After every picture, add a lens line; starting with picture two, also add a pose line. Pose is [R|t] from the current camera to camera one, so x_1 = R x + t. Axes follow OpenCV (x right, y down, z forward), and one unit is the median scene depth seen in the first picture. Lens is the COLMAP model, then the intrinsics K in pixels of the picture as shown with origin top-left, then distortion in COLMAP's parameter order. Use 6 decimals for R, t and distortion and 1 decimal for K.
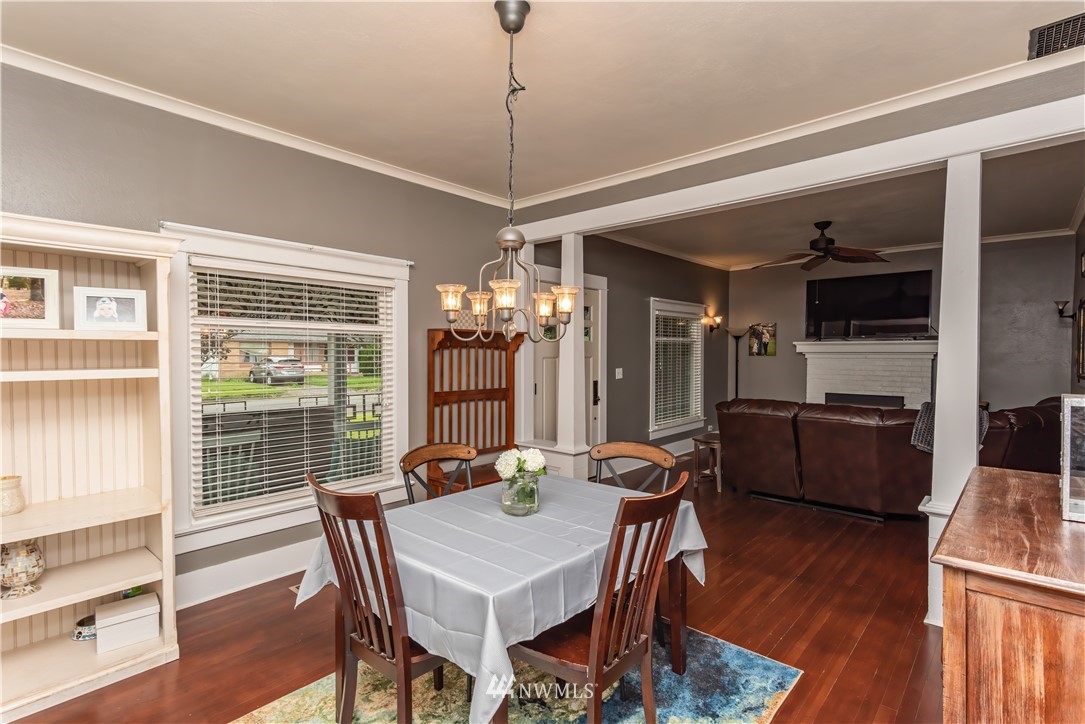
lens RADIAL K [[529.0, 0, 542.5], [0, 529.0, 362.0], [0, 0, 1]] dist [0.017114, 0.000244]
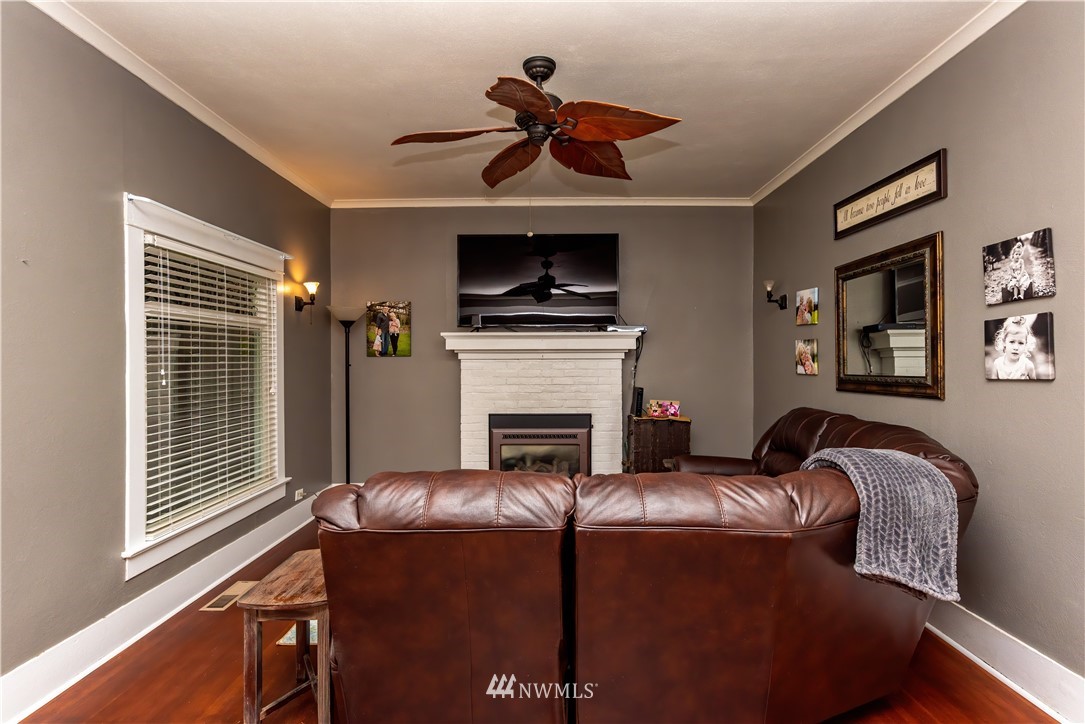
lens RADIAL K [[538.9, 0, 542.5], [0, 538.9, 362.0], [0, 0, 1]] dist [0.000584, 0.000110]
pose [[0.747987, -0.005451, 0.663691, 0.153479], [0.017802, 0.999771, -0.011852, 0.004803], [-0.663474, 0.020681, 0.747913, 0.468540]]
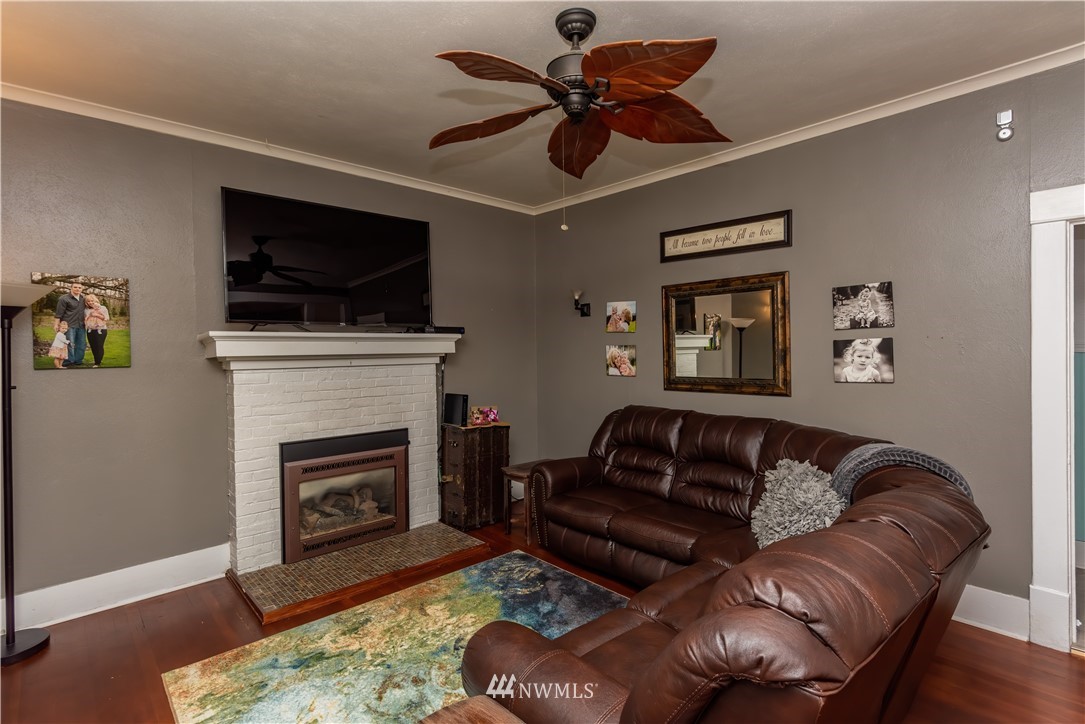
lens RADIAL K [[529.0, 0, 542.5], [0, 529.0, 362.0], [0, 0, 1]] dist [0.017114, 0.000244]
pose [[0.100922, -0.029751, 0.994449, 0.099248], [0.029365, 0.999206, 0.026913, -0.017873], [-0.994461, 0.026486, 0.101716, 0.710102]]
